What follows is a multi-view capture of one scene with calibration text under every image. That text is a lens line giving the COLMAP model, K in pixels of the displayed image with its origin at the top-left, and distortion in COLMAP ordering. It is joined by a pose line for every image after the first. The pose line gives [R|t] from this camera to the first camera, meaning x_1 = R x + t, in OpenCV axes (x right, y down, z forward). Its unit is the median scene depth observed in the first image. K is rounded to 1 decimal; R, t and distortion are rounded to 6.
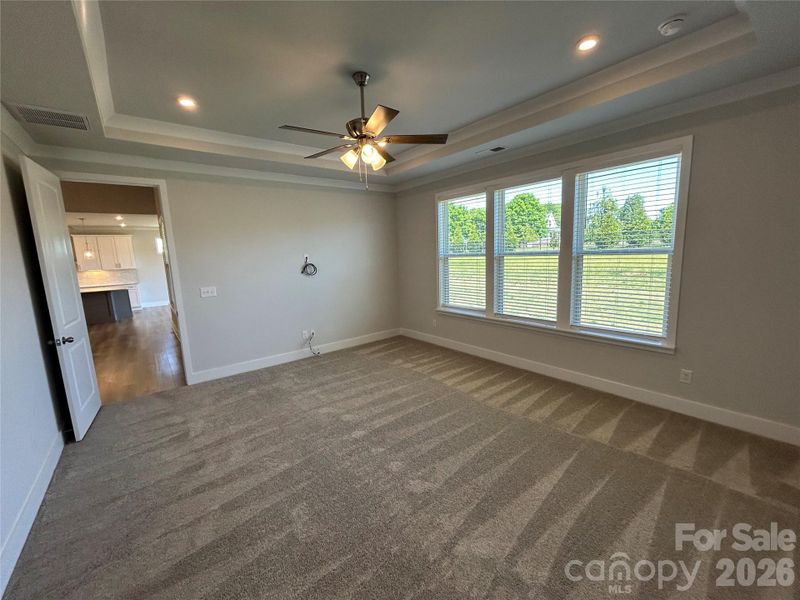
lens RADIAL K [[322.6, 0, 400.0], [0, 322.6, 300.0], [0, 0, 1]] dist [-0.001537, -0.000111]
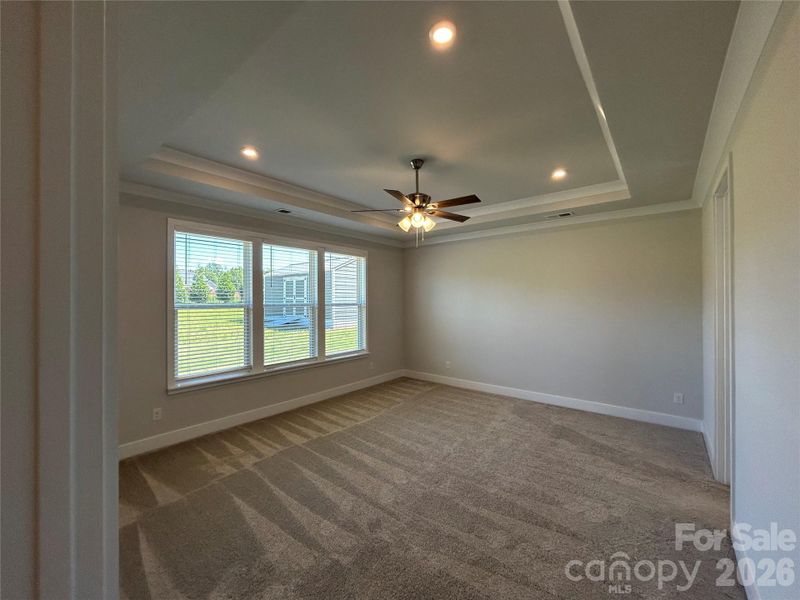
lens RADIAL K [[322.6, 0, 400.0], [0, 322.6, 300.0], [0, 0, 1]] dist [-0.001537, -0.000111]
pose [[-0.199177, 0.033126, 0.979403, -0.824579], [0.145062, 0.989415, -0.003964, -0.101884], [-0.969167, 0.141285, -0.201874, 0.857478]]
